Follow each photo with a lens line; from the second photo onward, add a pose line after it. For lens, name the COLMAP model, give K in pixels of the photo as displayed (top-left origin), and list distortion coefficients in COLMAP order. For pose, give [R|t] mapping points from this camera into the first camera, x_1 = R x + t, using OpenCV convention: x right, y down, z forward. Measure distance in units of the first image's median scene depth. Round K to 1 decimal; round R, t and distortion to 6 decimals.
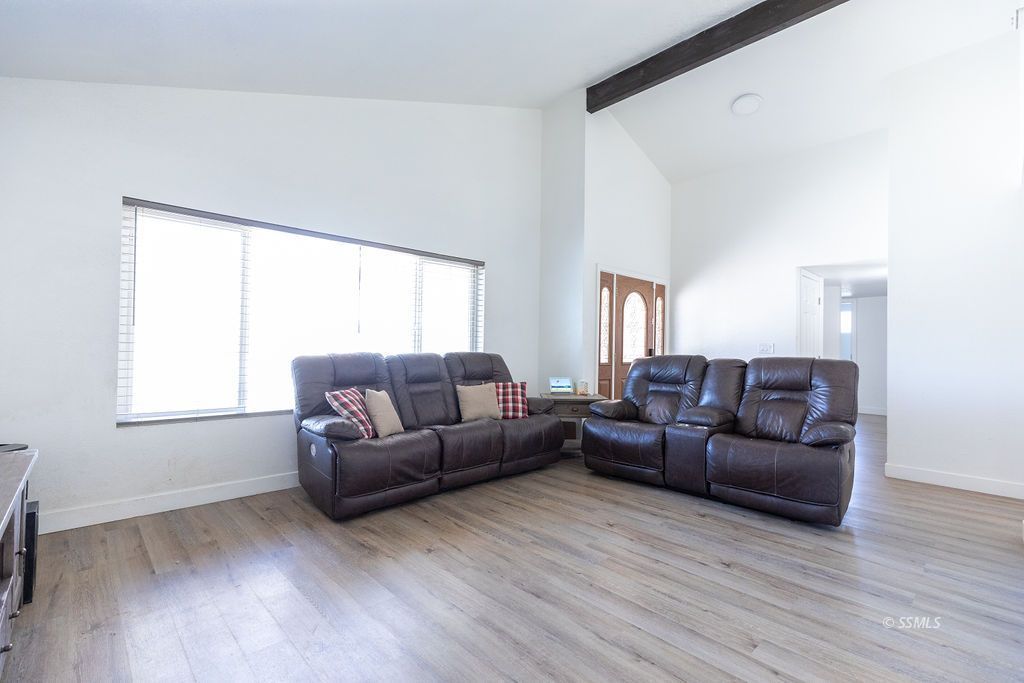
lens RADIAL K [[460.0, 0, 511.7], [0, 460.0, 342.0], [0, 0, 1]] dist [0.002367, -0.000103]
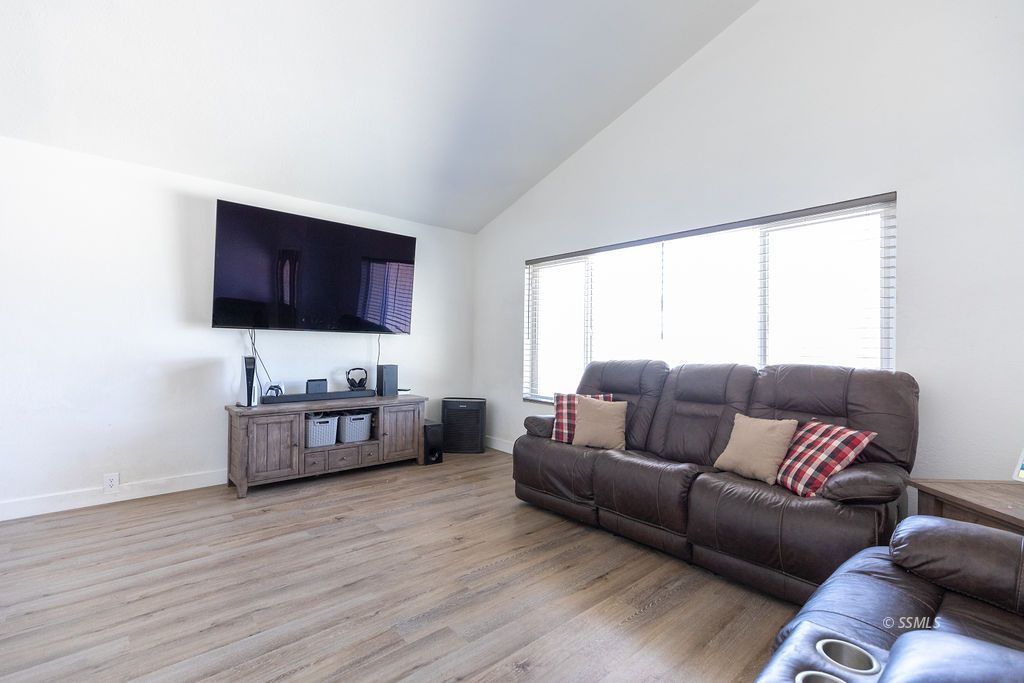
lens RADIAL K [[460.0, 0, 511.7], [0, 460.0, 343.4], [0, 0, 1]] dist [0.002367, -0.000103]
pose [[-0.038536, -0.018844, -0.999080, 0.725701], [-0.000163, 0.999822, -0.018852, 0.008085], [0.999257, -0.000563, -0.038532, 0.923101]]
